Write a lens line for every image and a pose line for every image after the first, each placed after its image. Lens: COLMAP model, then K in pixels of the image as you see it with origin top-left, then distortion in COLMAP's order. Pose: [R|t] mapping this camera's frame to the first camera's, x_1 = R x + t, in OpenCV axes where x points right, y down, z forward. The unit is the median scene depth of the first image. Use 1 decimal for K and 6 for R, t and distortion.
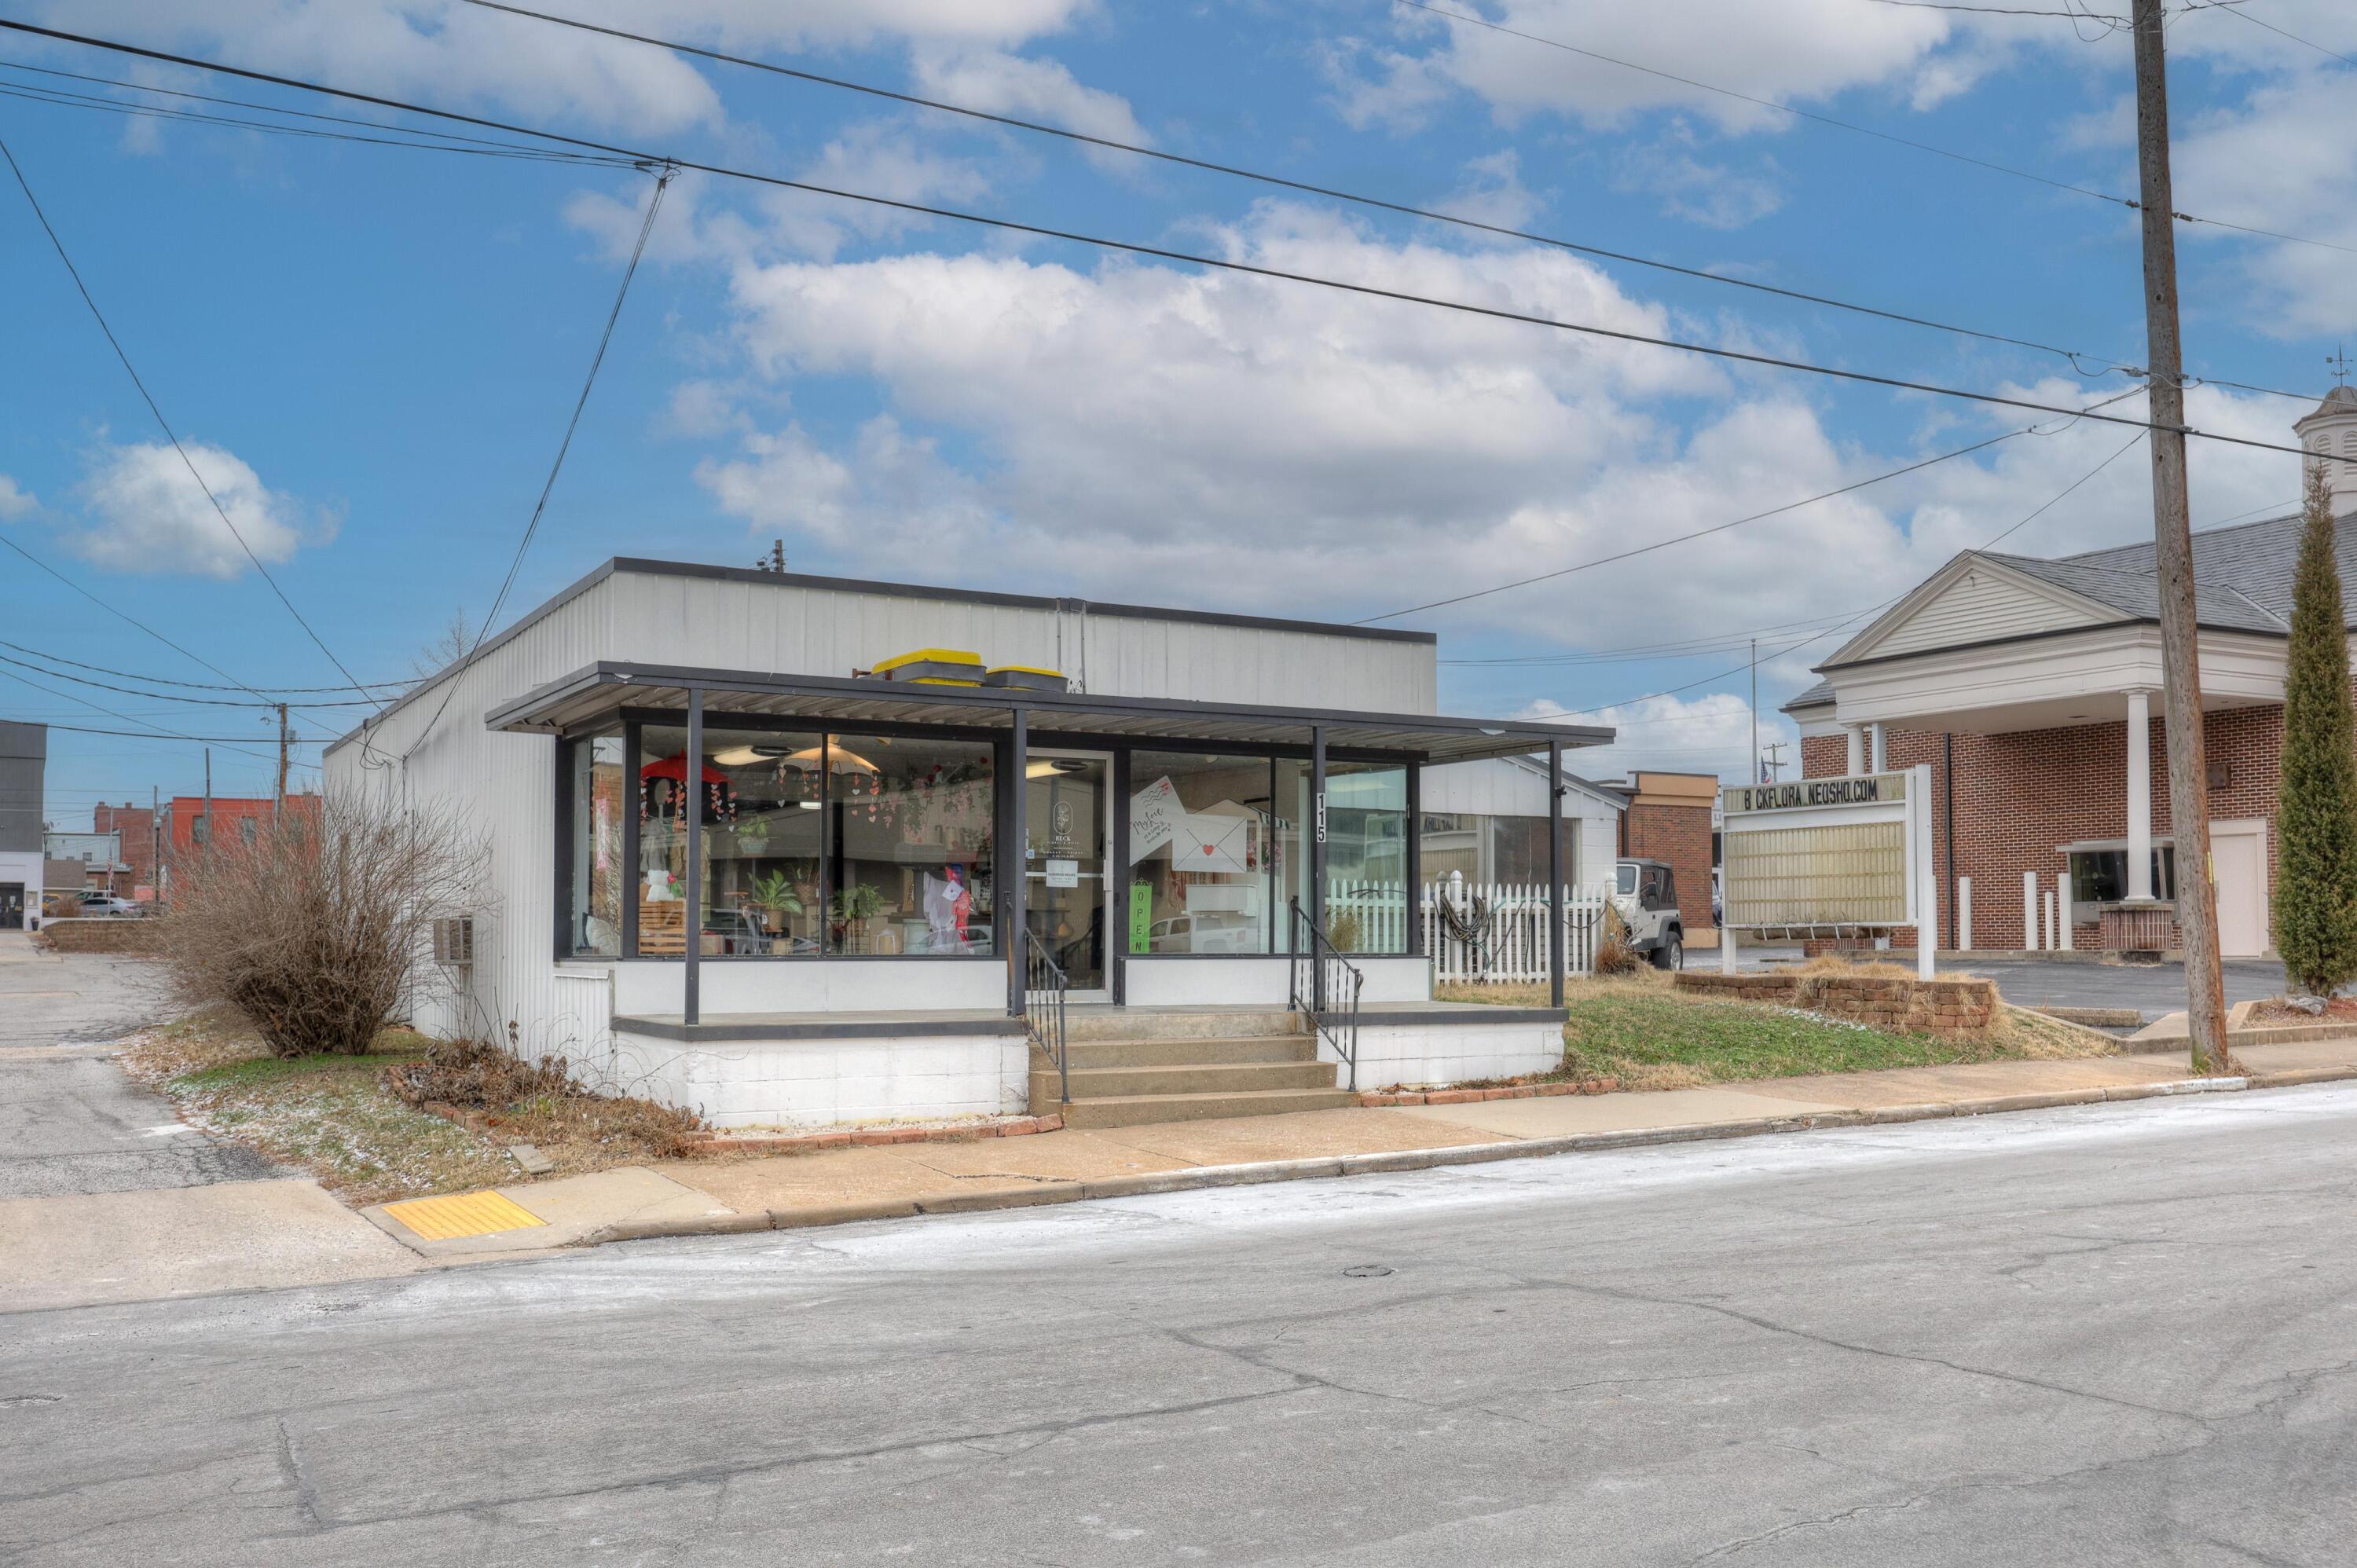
lens RADIAL K [[2015.9, 0, 1202.1], [0, 2015.9, 712.6], [0, 0, 1]] dist [-0.006654, 0.002770]
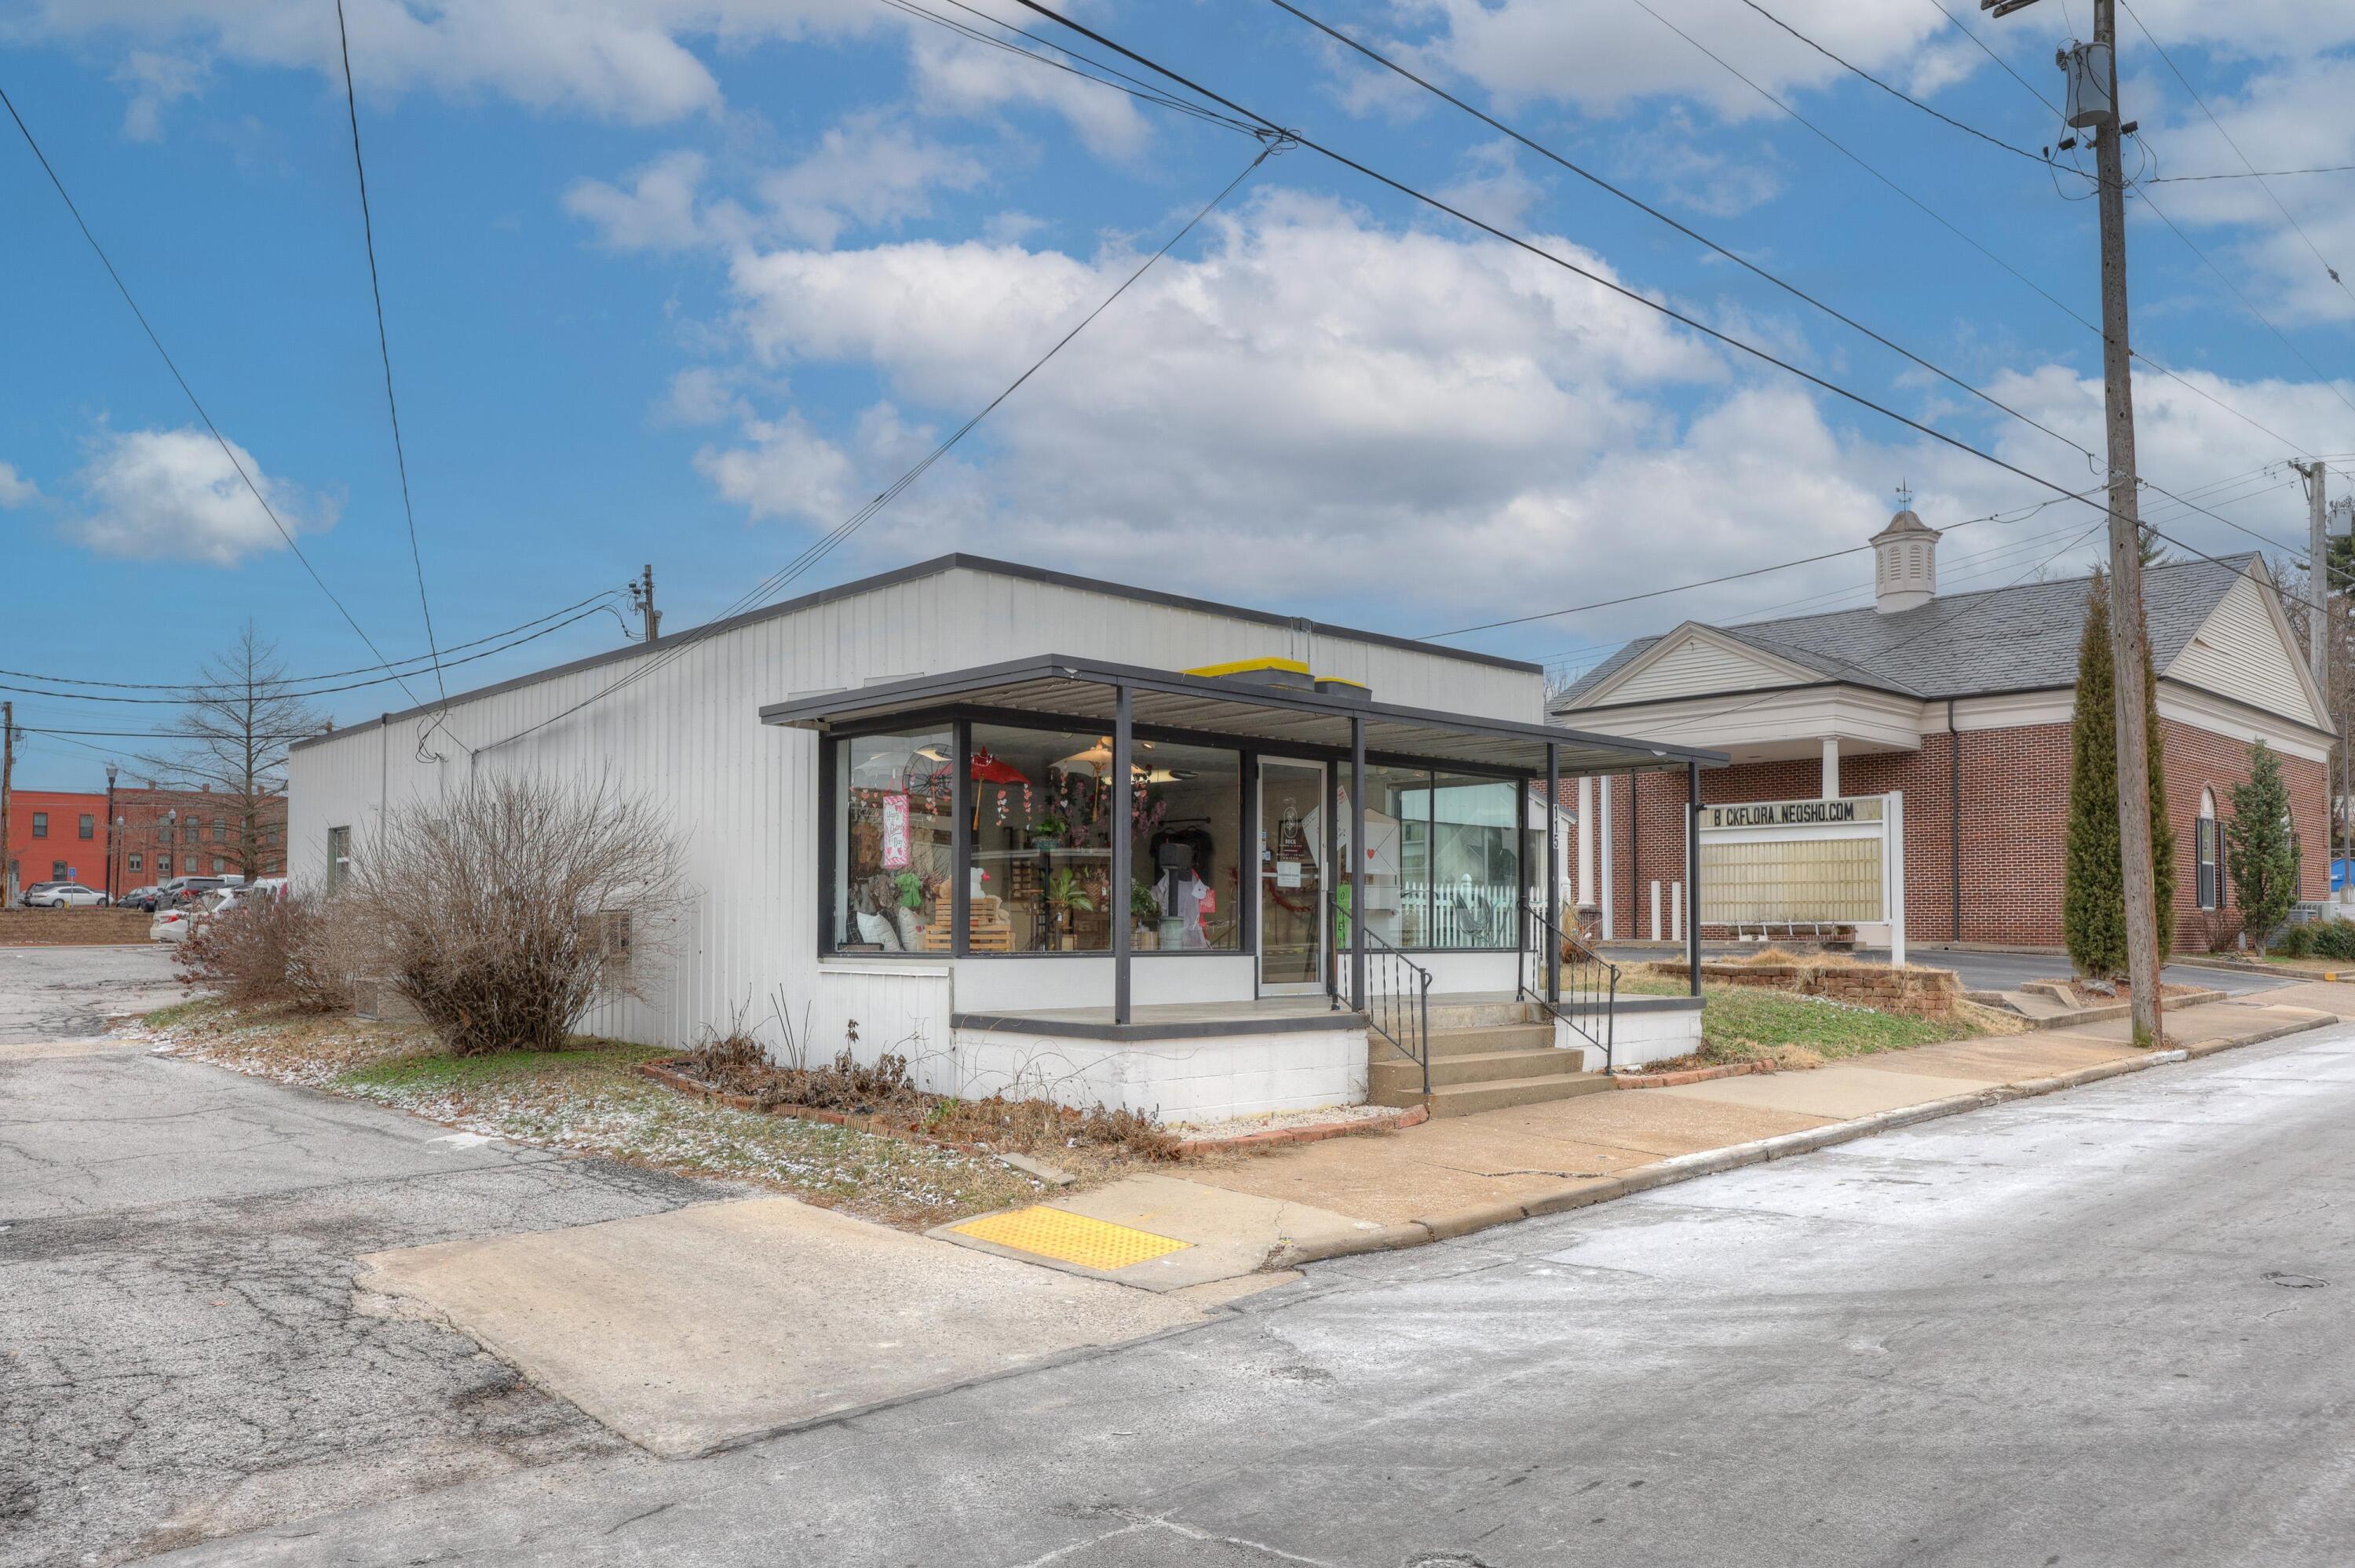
lens RADIAL K [[1640.9, 0, 1177.5], [0, 1640.9, 784.0], [0, 0, 1]] dist [0.003150, 0.001212]
pose [[0.972849, 0.023705, 0.230222, -0.326168], [-0.029704, 0.999303, 0.022628, 0.013859], [-0.229525, -0.028852, 0.972875, 0.166247]]
